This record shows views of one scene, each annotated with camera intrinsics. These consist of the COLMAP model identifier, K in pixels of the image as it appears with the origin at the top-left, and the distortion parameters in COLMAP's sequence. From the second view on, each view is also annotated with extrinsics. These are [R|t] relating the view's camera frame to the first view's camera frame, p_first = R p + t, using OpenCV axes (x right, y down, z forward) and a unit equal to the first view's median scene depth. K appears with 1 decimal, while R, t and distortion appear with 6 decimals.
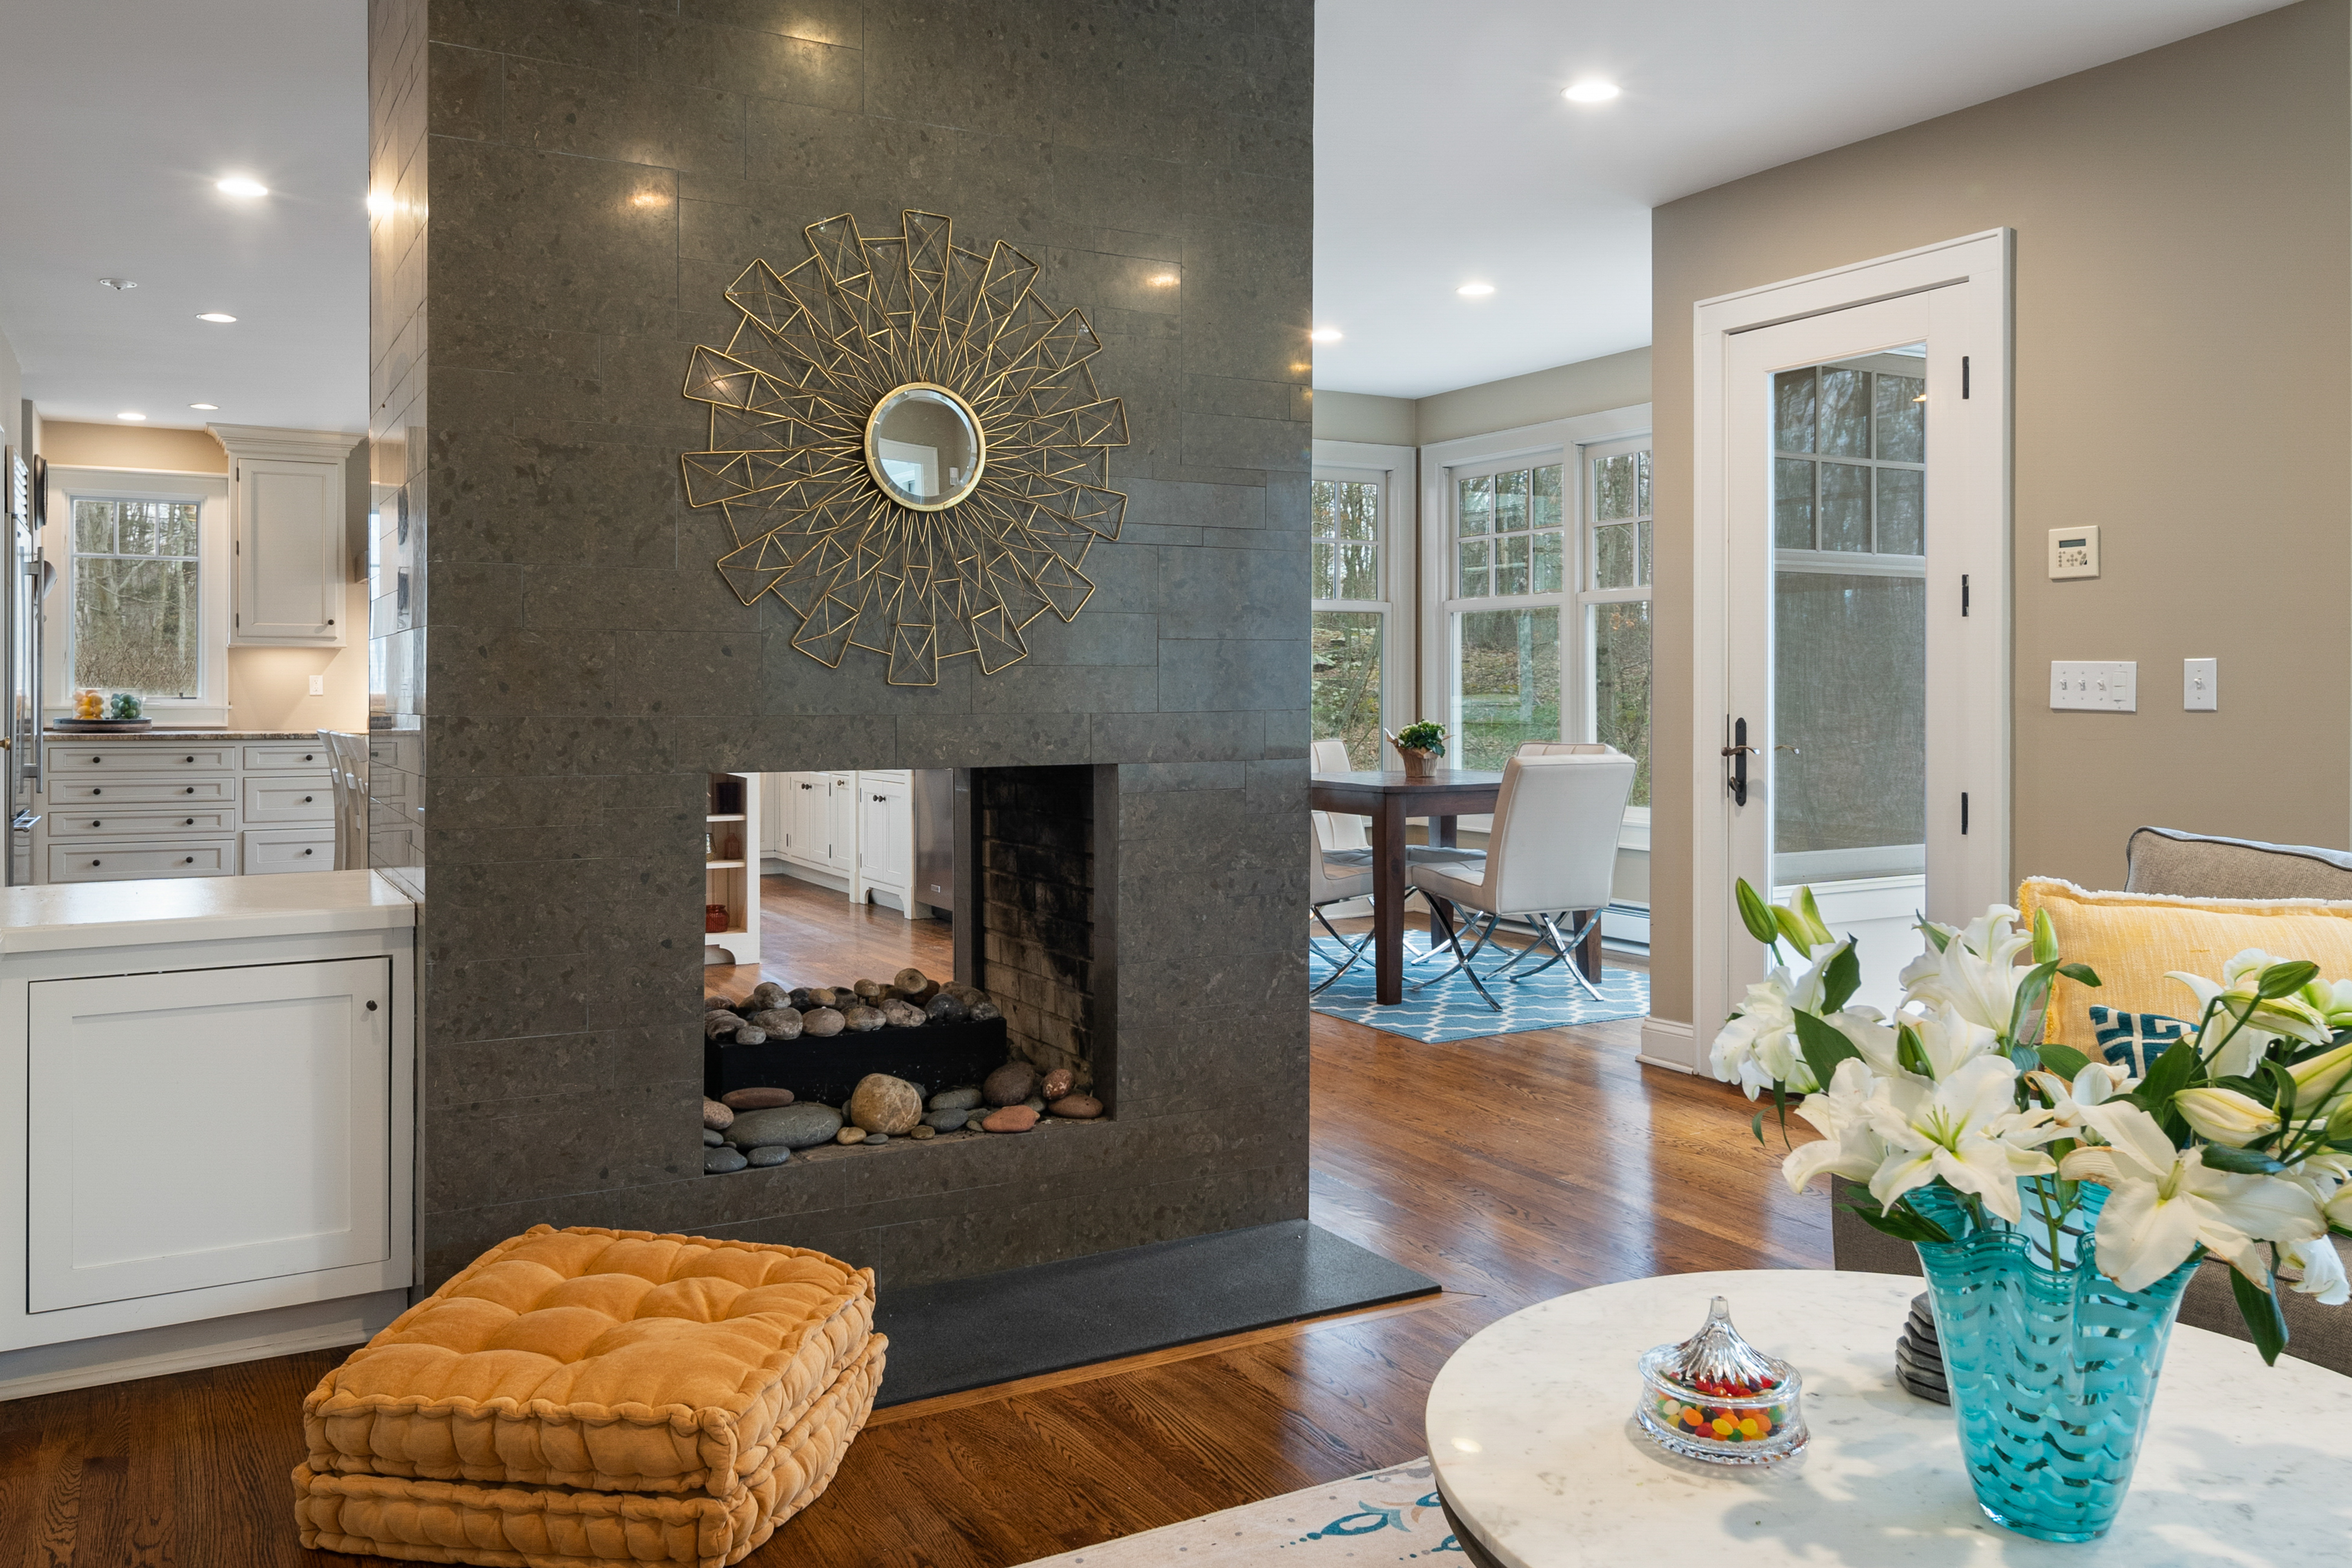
lens RADIAL K [[1761.9, 0, 1184.7], [0, 1761.9, 694.0], [0, 0, 1]] dist [0.000307, 0.004381]
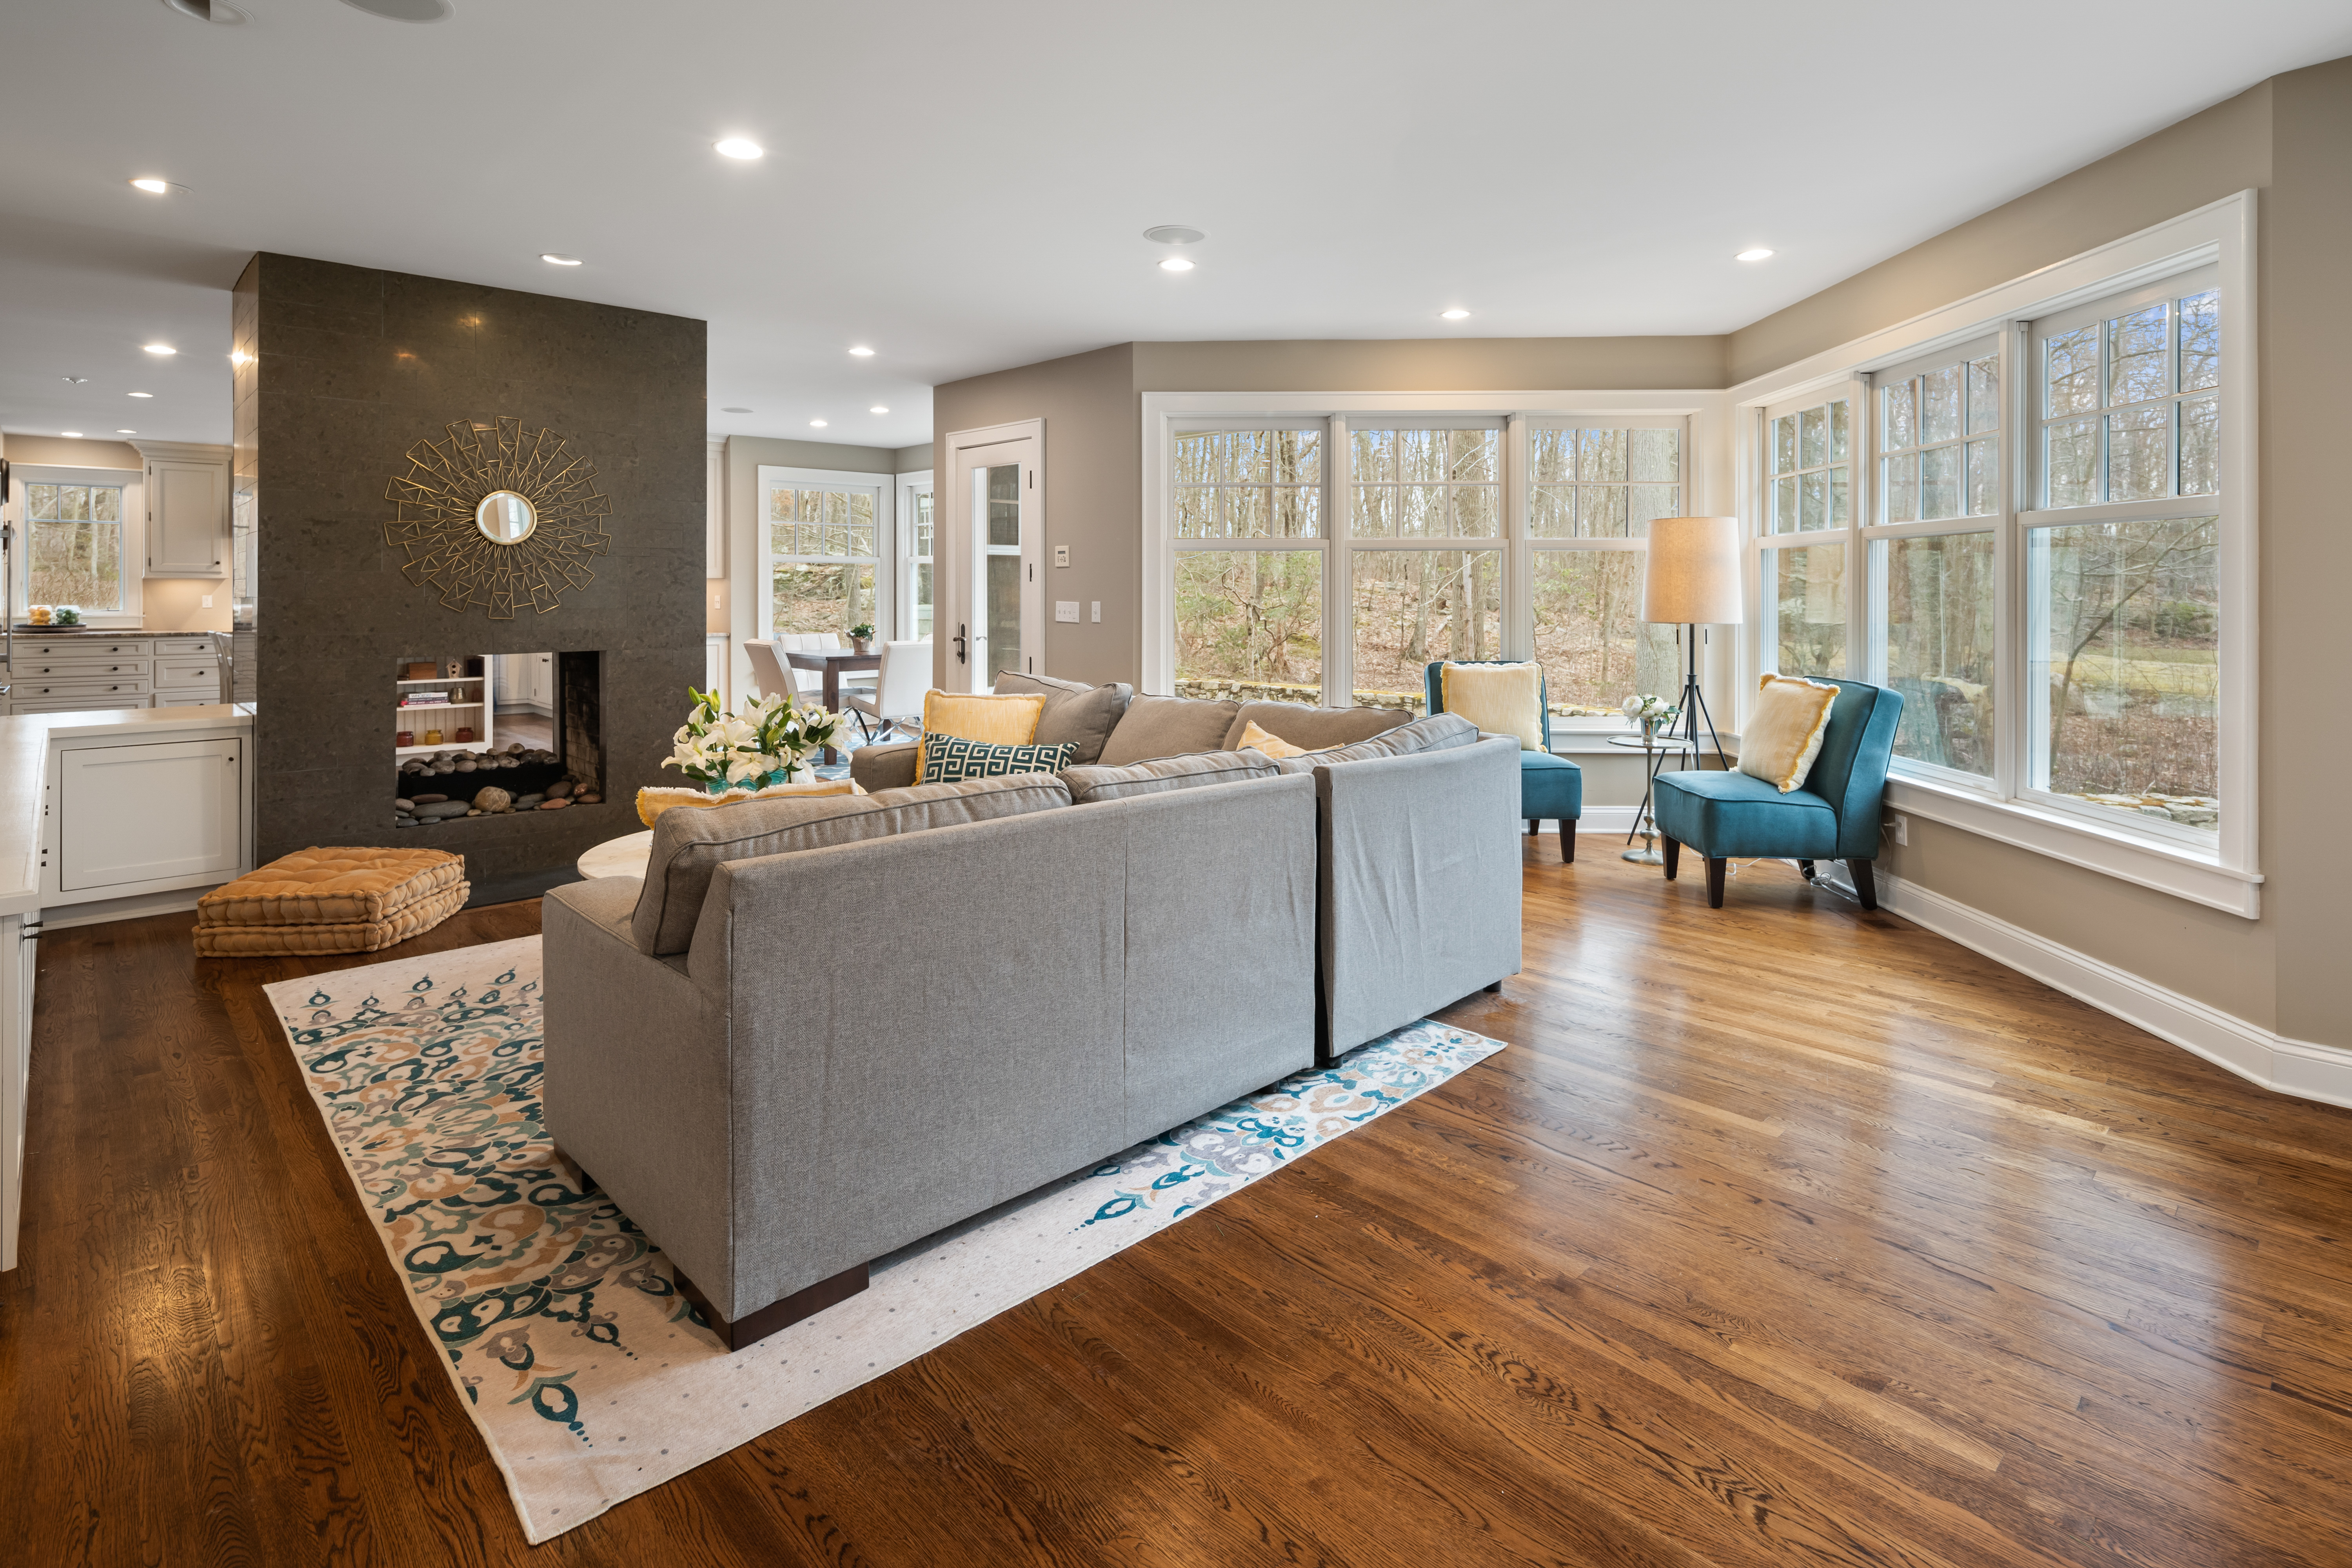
lens RADIAL K [[1183.1, 0, 1204.7], [0, 1183.1, 589.5], [0, 0, 1]] dist [0.000739, -0.001936]
pose [[0.971107, -0.000941, 0.238641, 0.356541], [0.001119, 0.999999, -0.000612, -0.039144], [-0.238640, 0.000861, 0.971108, -0.708078]]
